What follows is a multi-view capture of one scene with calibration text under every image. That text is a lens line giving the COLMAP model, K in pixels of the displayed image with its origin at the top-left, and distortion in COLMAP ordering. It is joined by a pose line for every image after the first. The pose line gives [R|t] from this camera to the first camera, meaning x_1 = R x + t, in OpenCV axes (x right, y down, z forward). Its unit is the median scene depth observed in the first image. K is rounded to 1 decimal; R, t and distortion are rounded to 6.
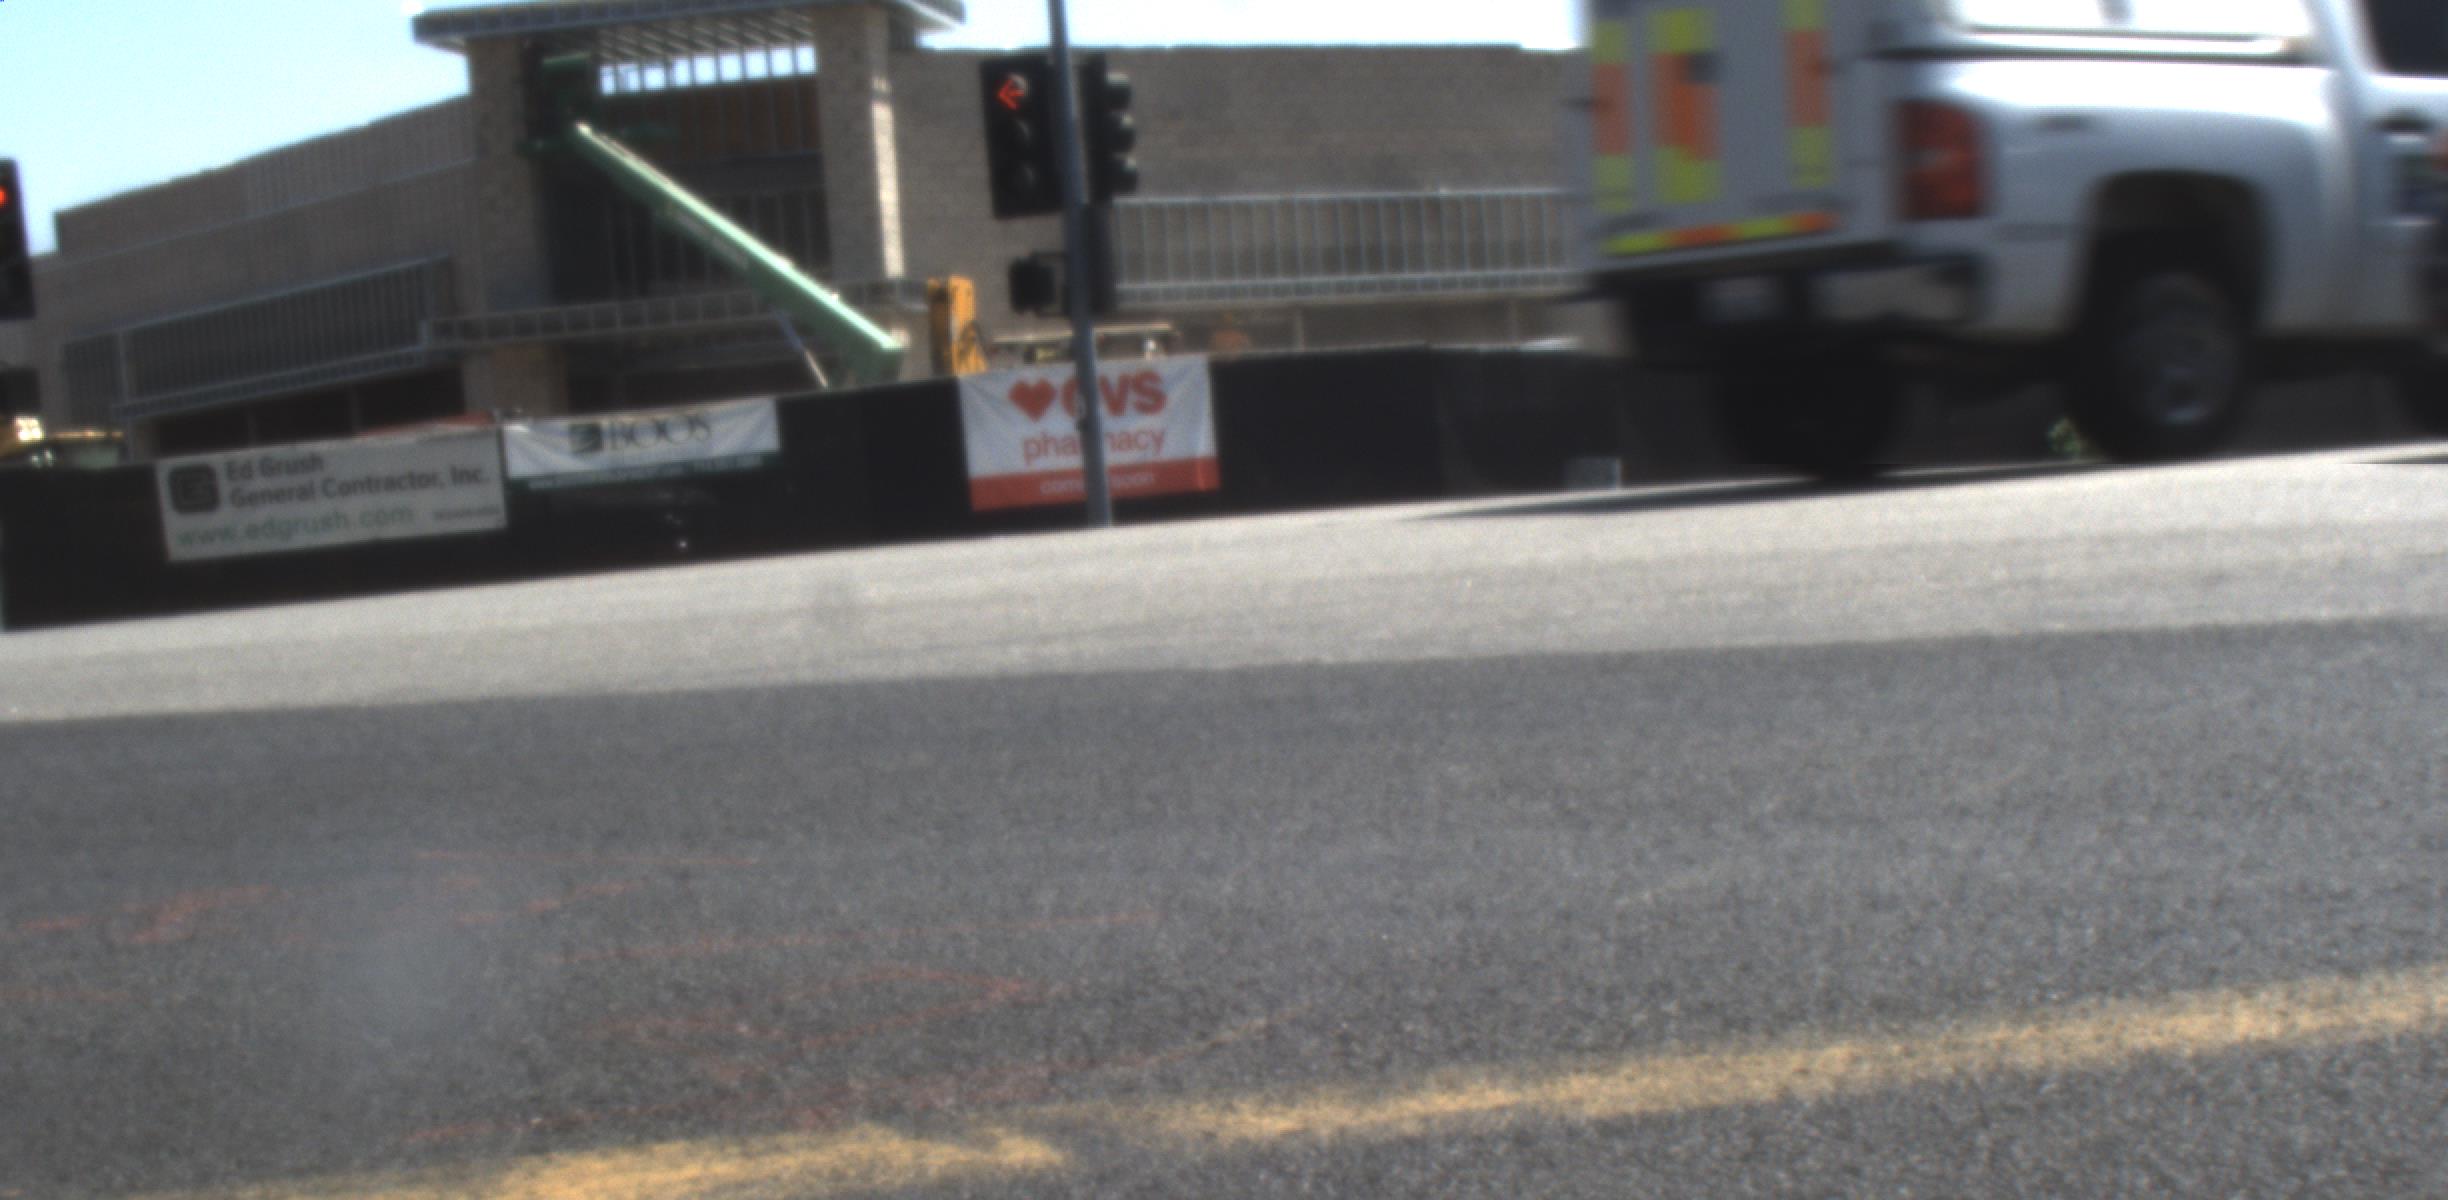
lens RADIAL K [[5192.0, 0, 1224.0], [0, 5192.0, 600.0], [0, 0, 1]] dist [0.258963, -0.068923]
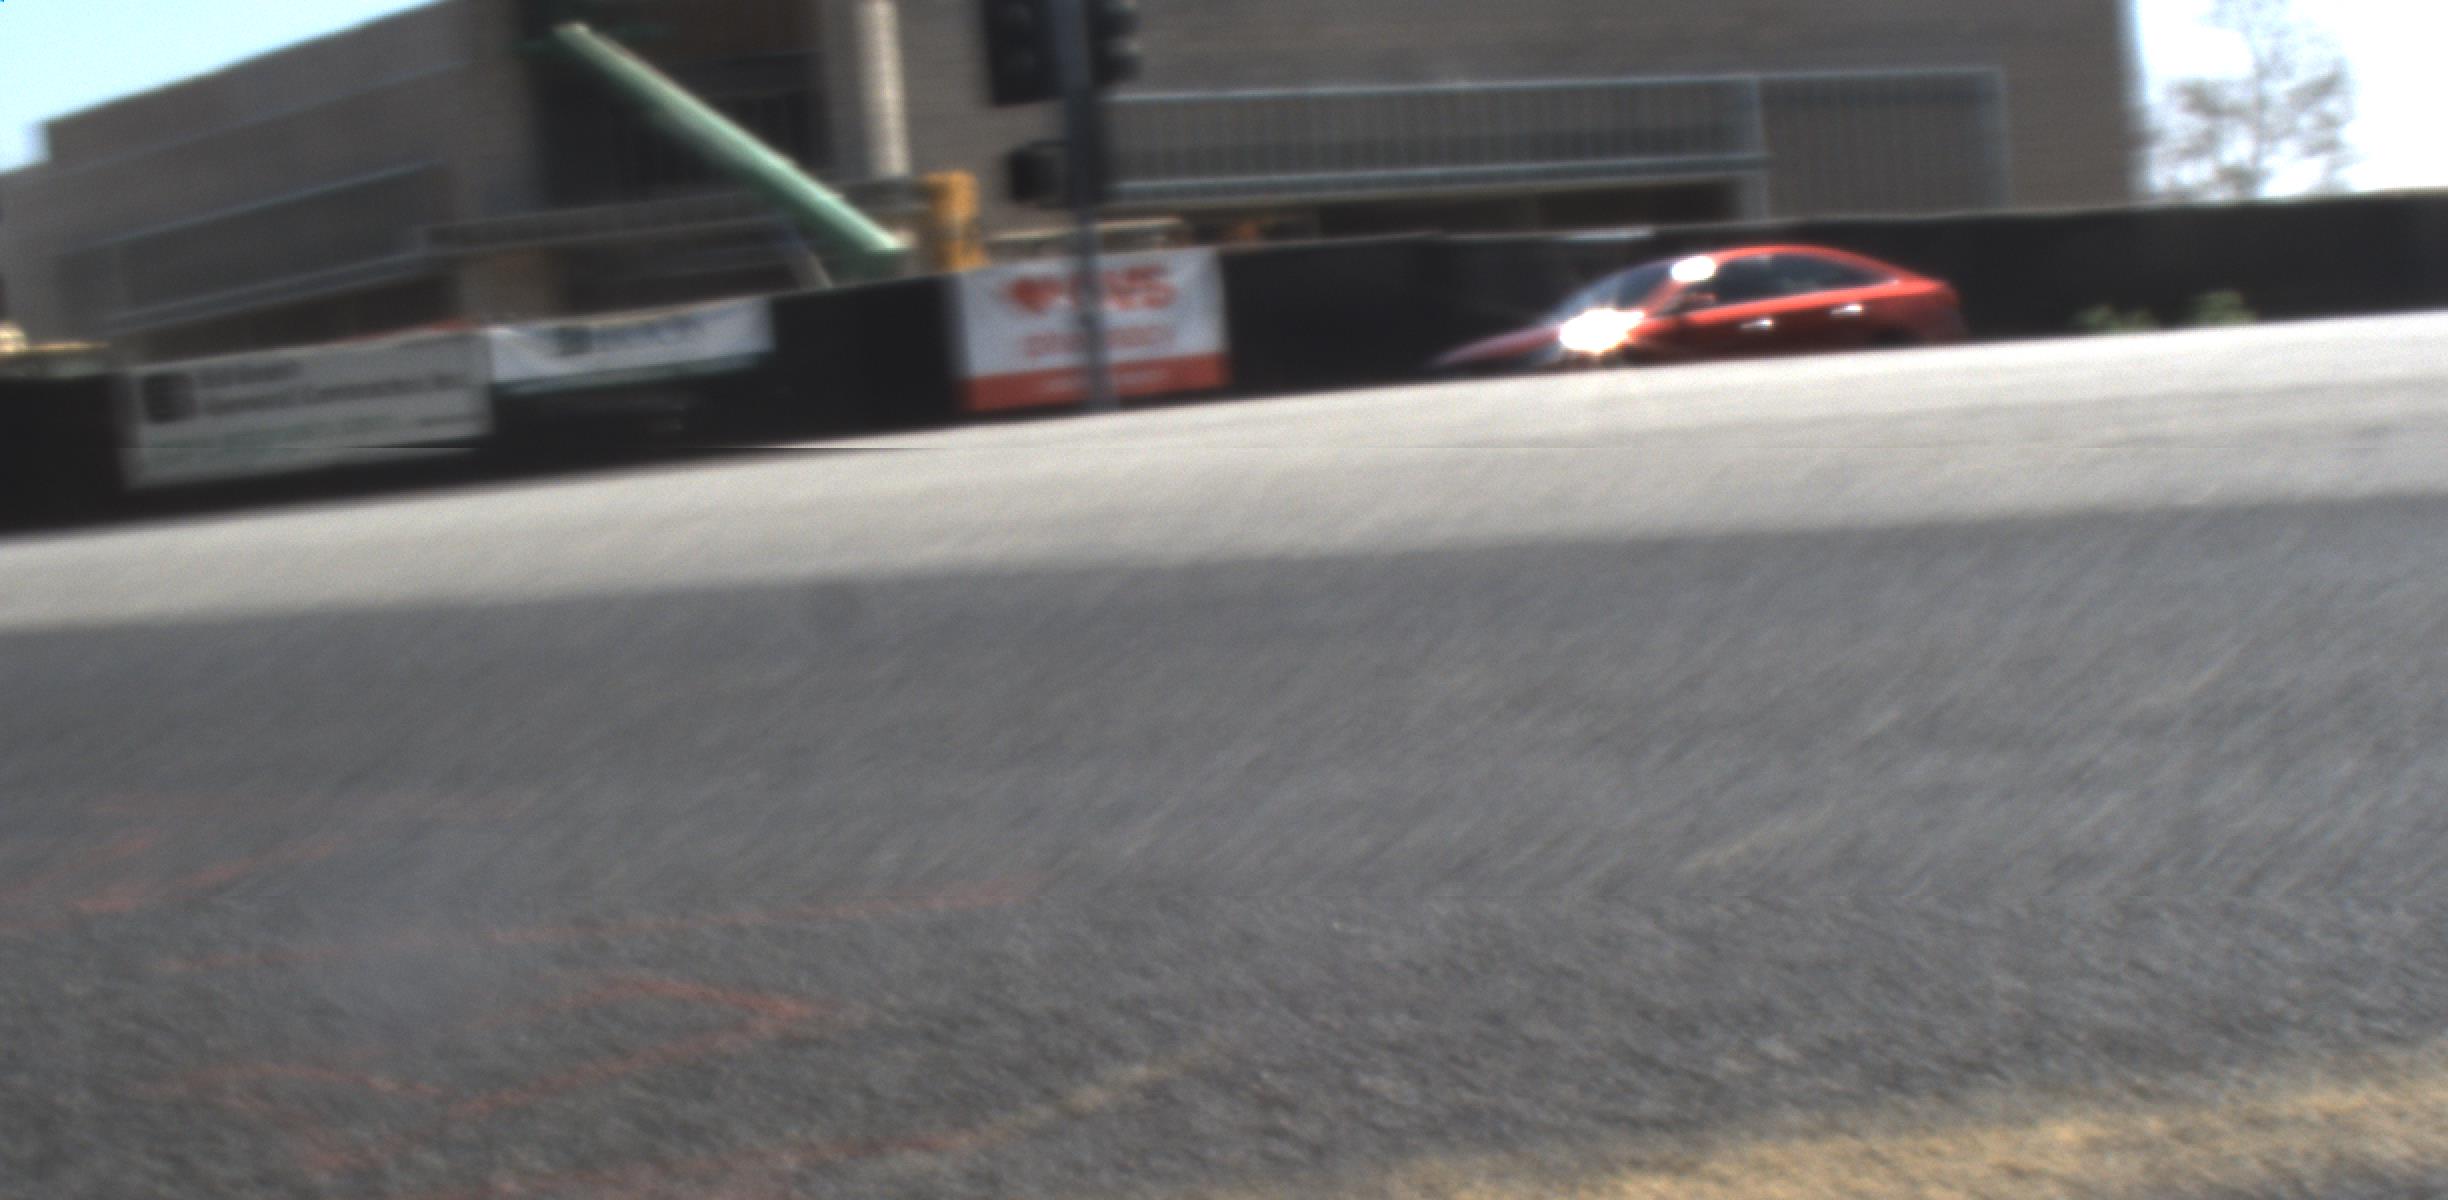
lens RADIAL K [[5192.0, 0, 1224.0], [0, 5192.0, 600.0], [0, 0, 1]] dist [0.258963, -0.068923]
pose [[0.999933, -0.010671, -0.004496, 0.019101], [0.010749, 0.999786, 0.017702, 0.010033], [0.004307, -0.017749, 0.999833, 0.321952]]
